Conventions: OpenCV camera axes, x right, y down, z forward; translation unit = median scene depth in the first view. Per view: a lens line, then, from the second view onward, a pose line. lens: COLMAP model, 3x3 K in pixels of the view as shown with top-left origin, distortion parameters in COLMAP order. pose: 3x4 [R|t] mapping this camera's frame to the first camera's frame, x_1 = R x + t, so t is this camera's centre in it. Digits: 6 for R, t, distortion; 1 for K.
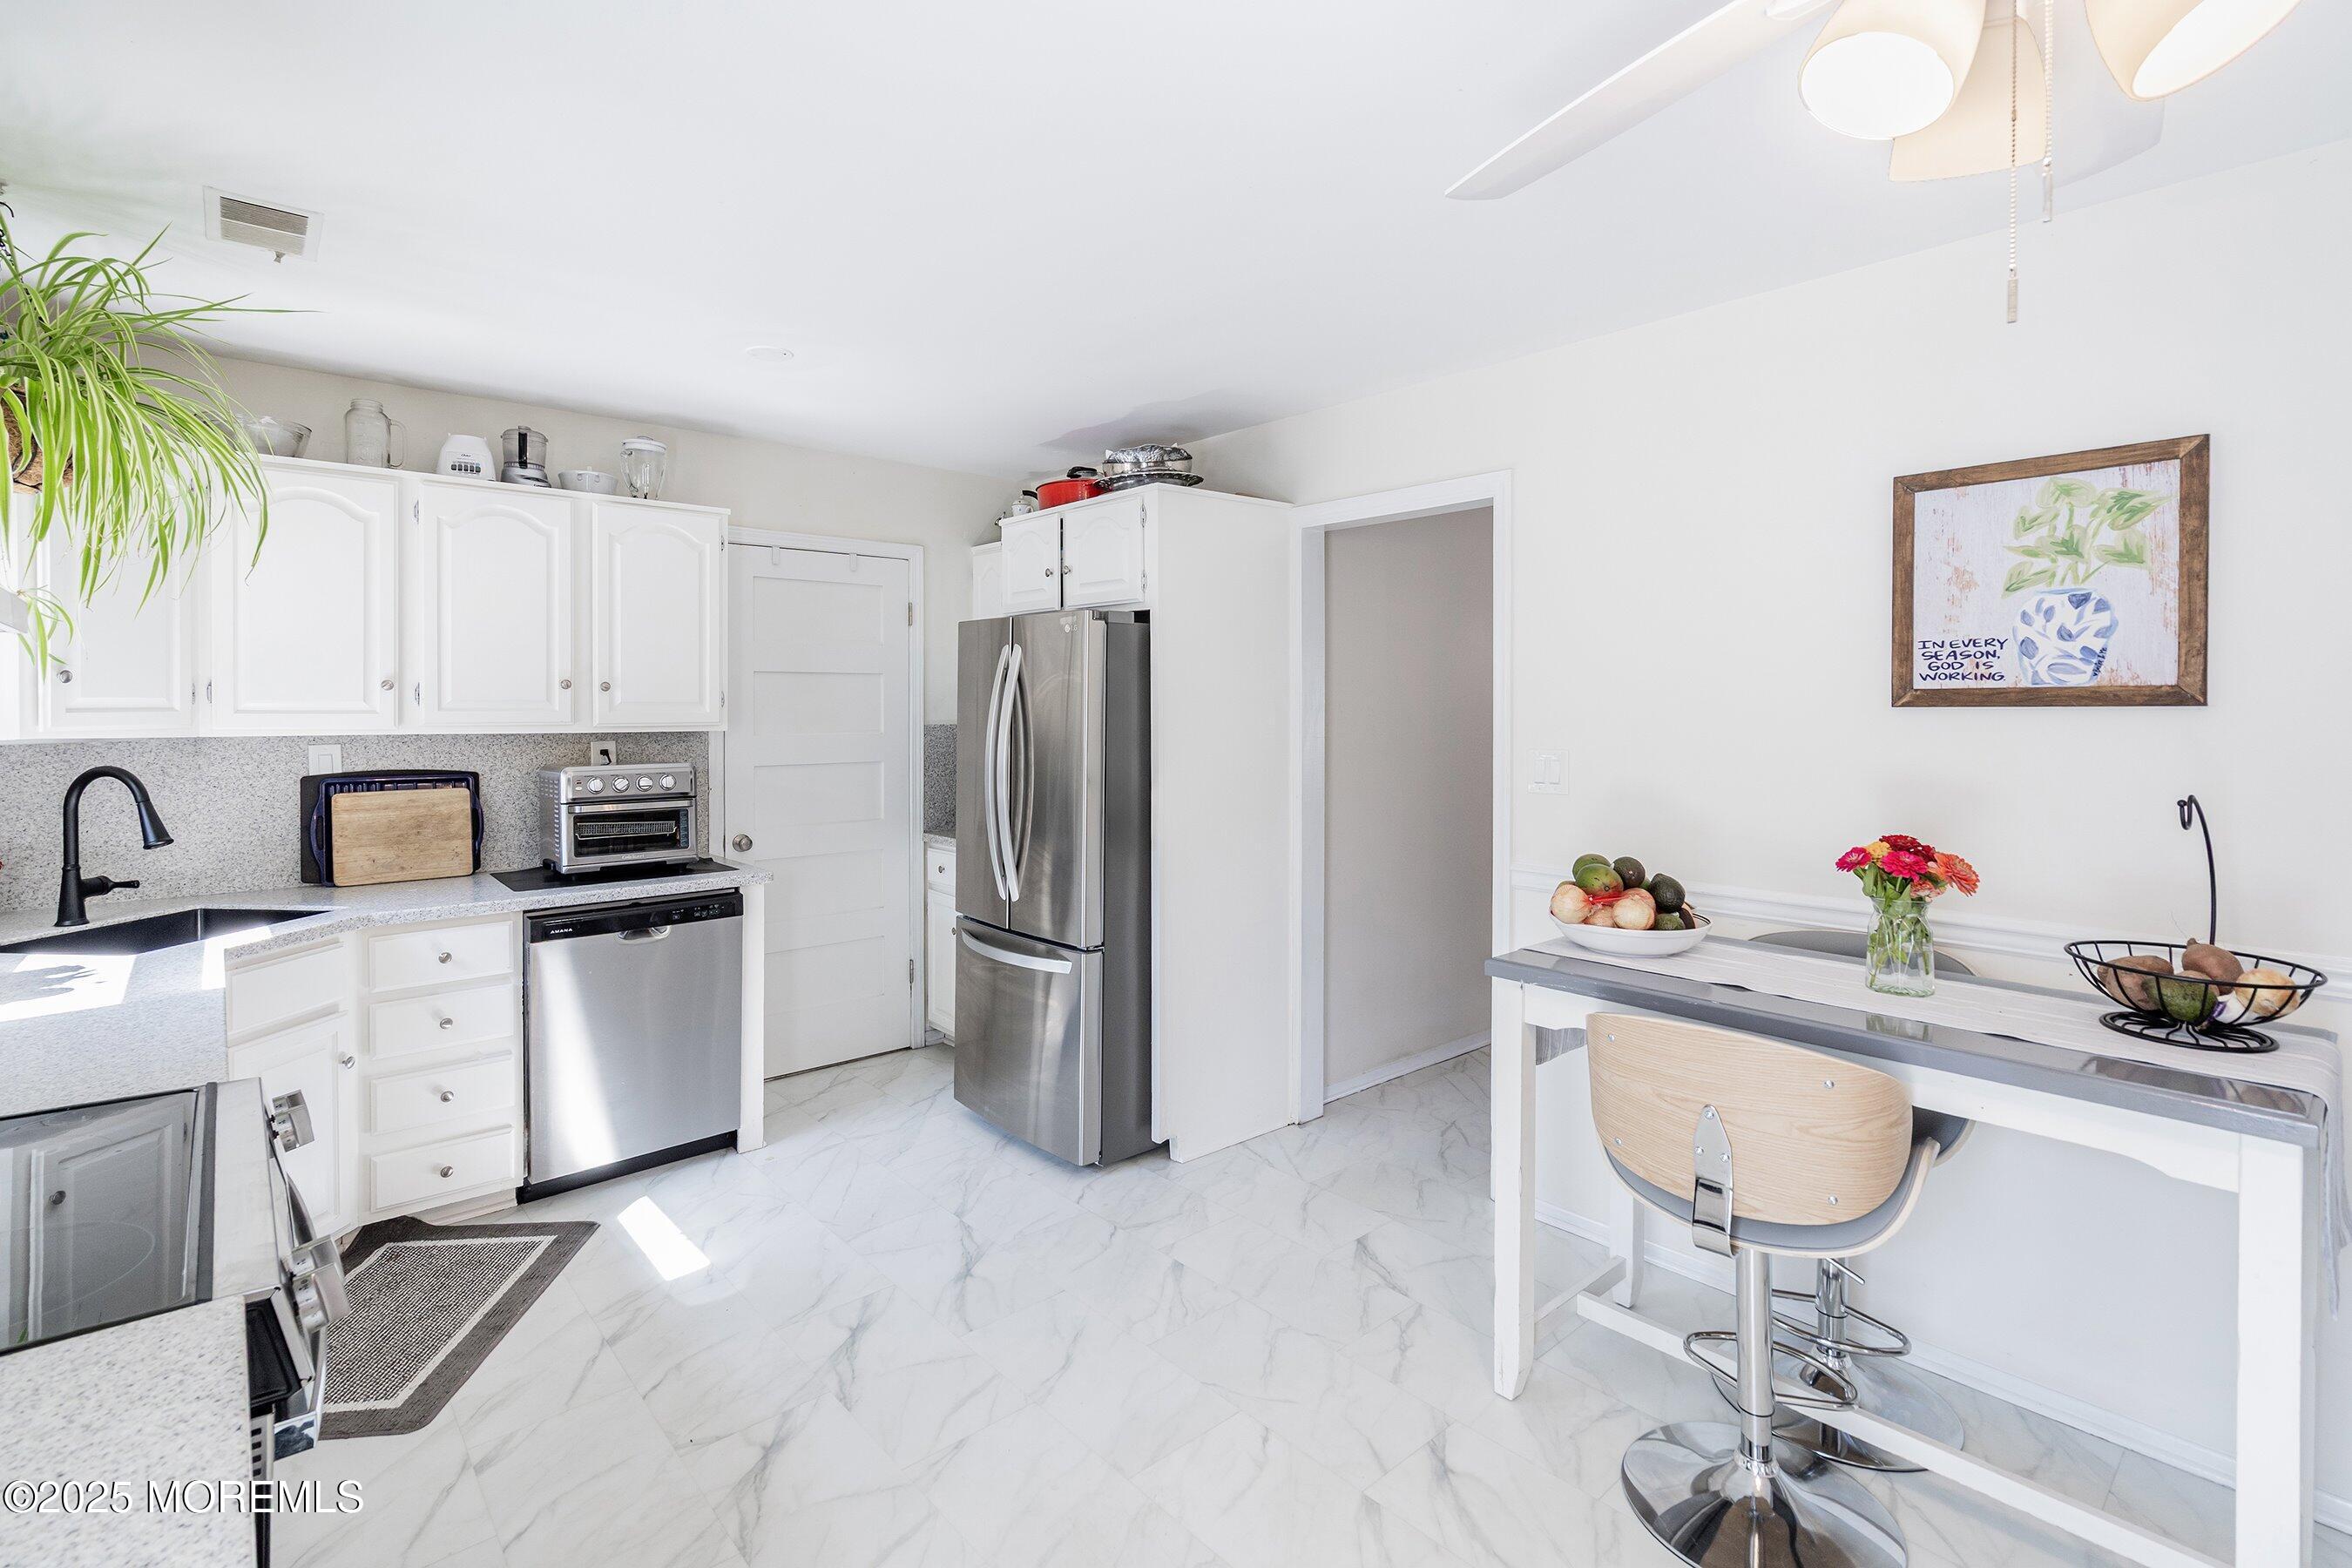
lens RADIAL K [[1097.1, 0, 1182.9], [0, 1097.1, 709.3], [0, 0, 1]] dist [0.000337, 0.001004]
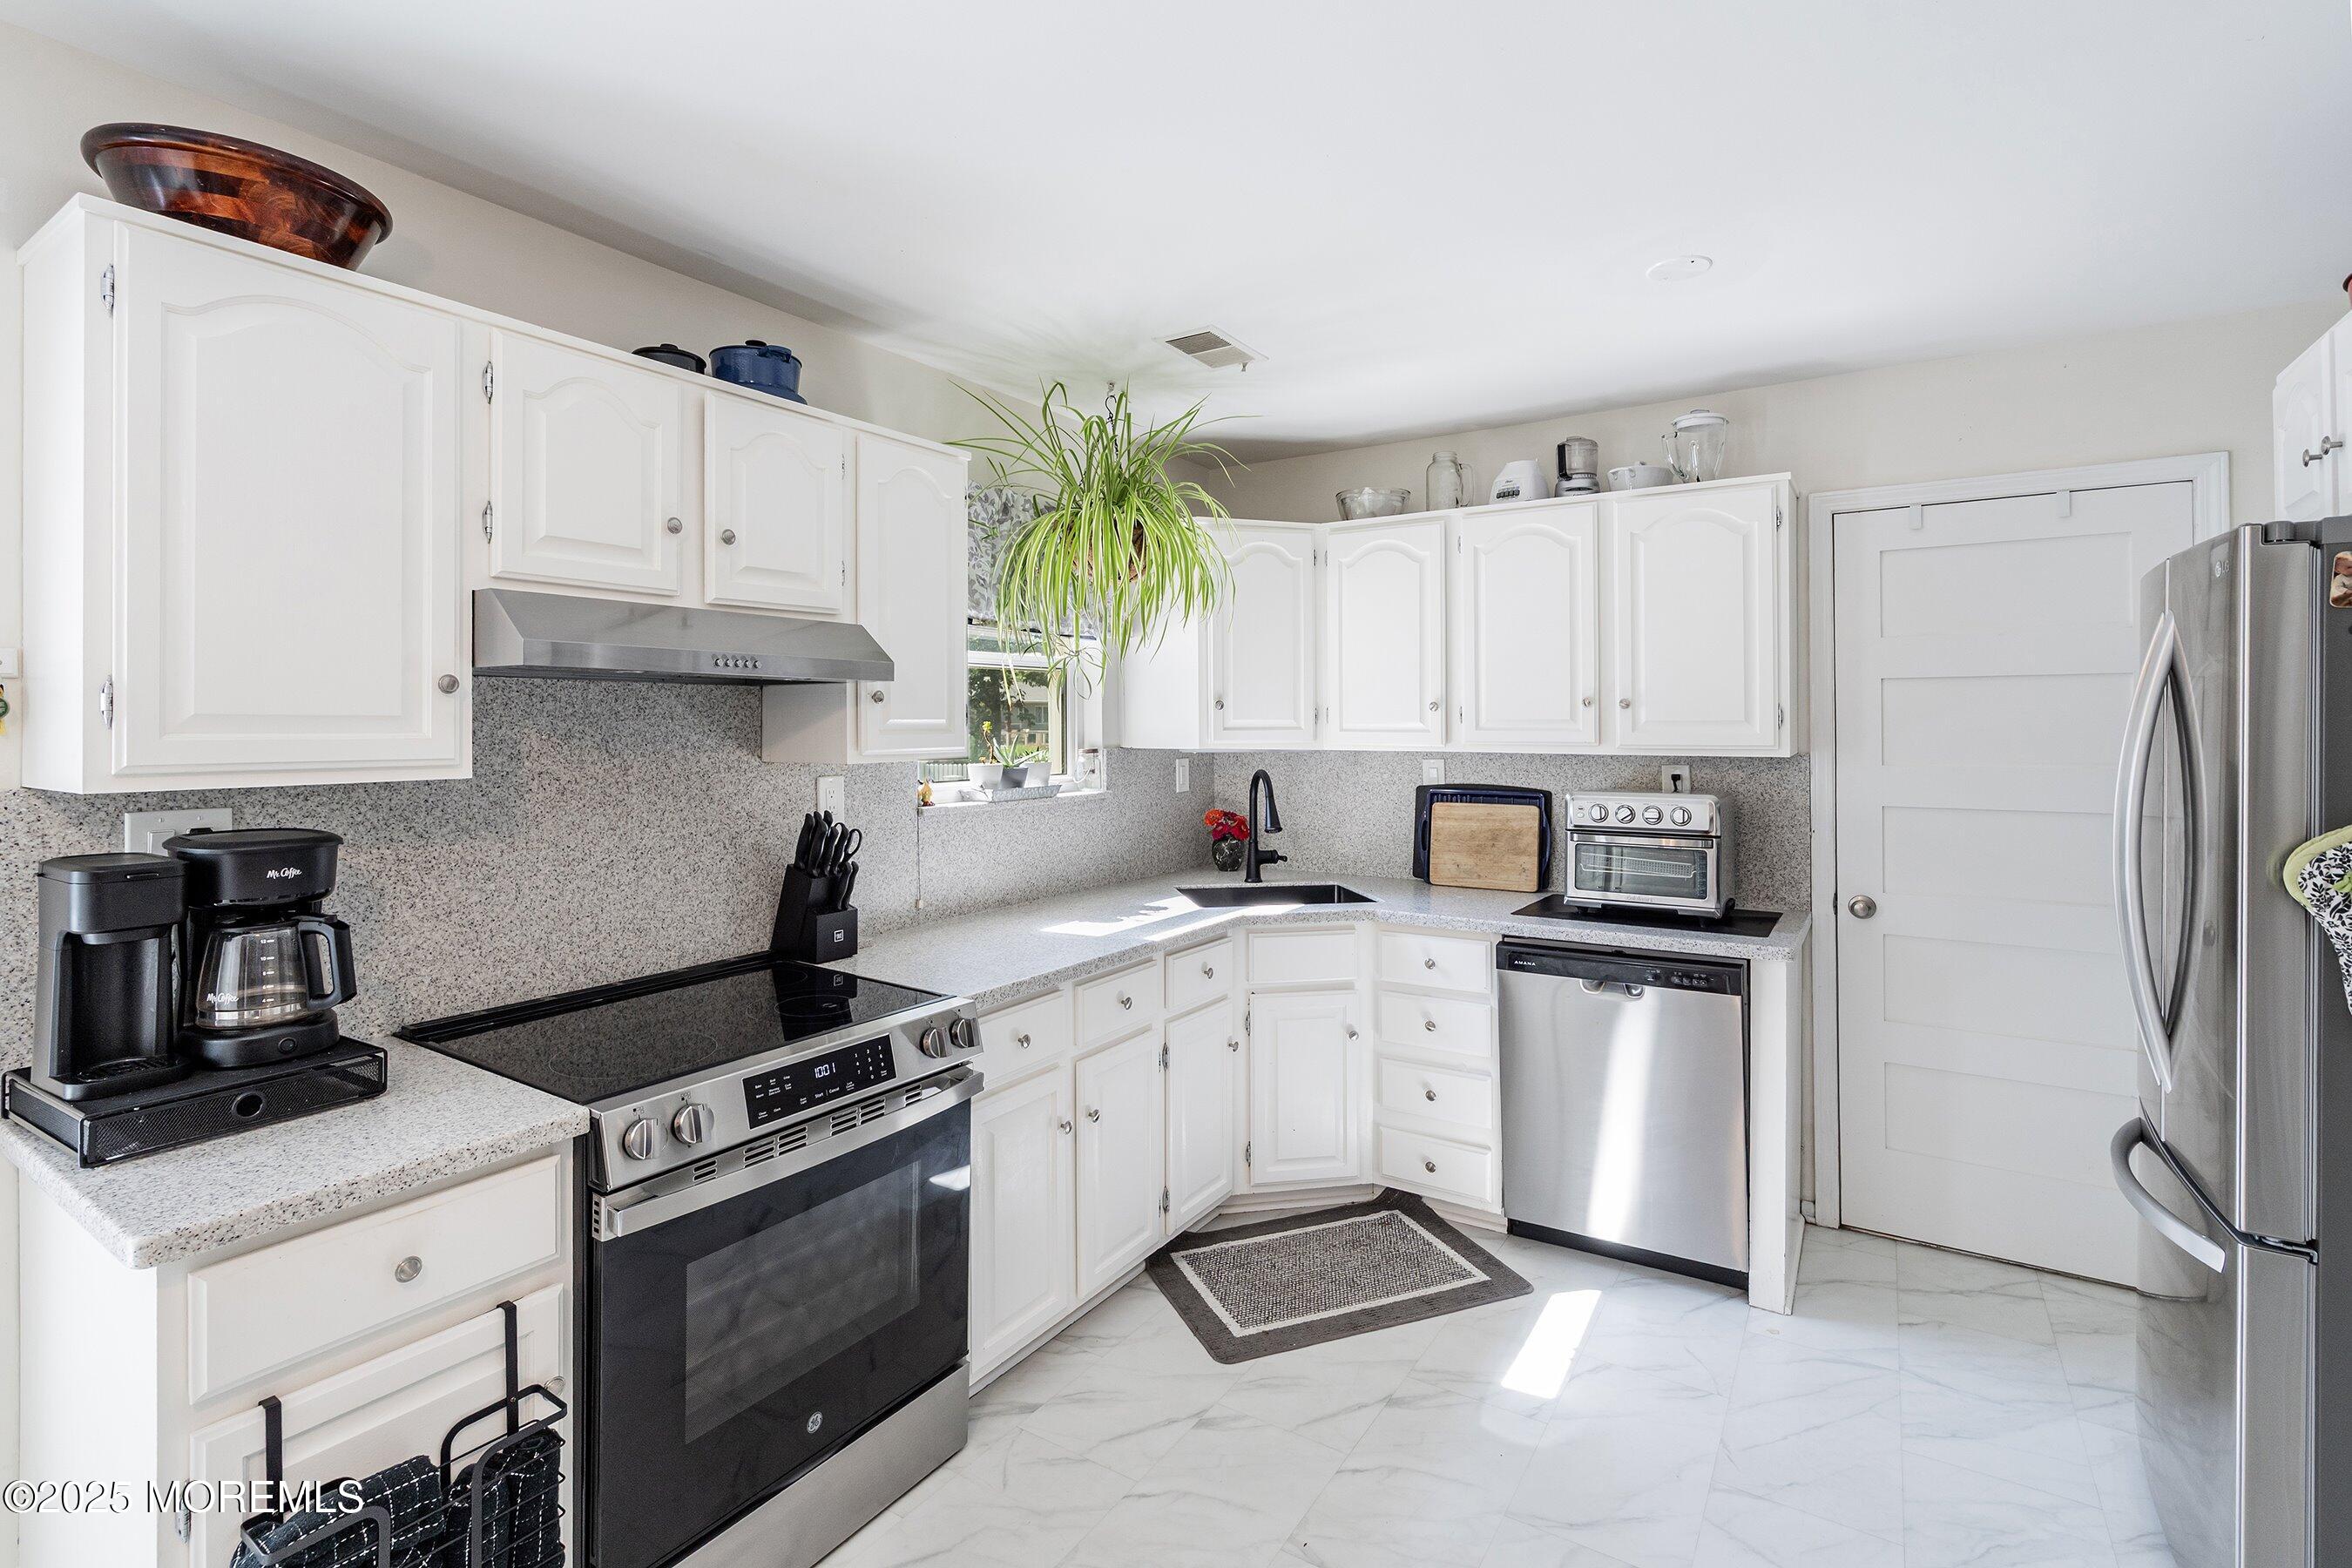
lens RADIAL K [[1097.1, 0, 1139.6], [0, 1097.1, 718.2], [0, 0, 1]] dist [0.000337, 0.001004]
pose [[0.251067, -0.005498, -0.967954, 0.251048], [-0.001611, 0.999980, -0.006097, -0.003253], [0.967968, 0.003090, 0.251053, 0.409933]]
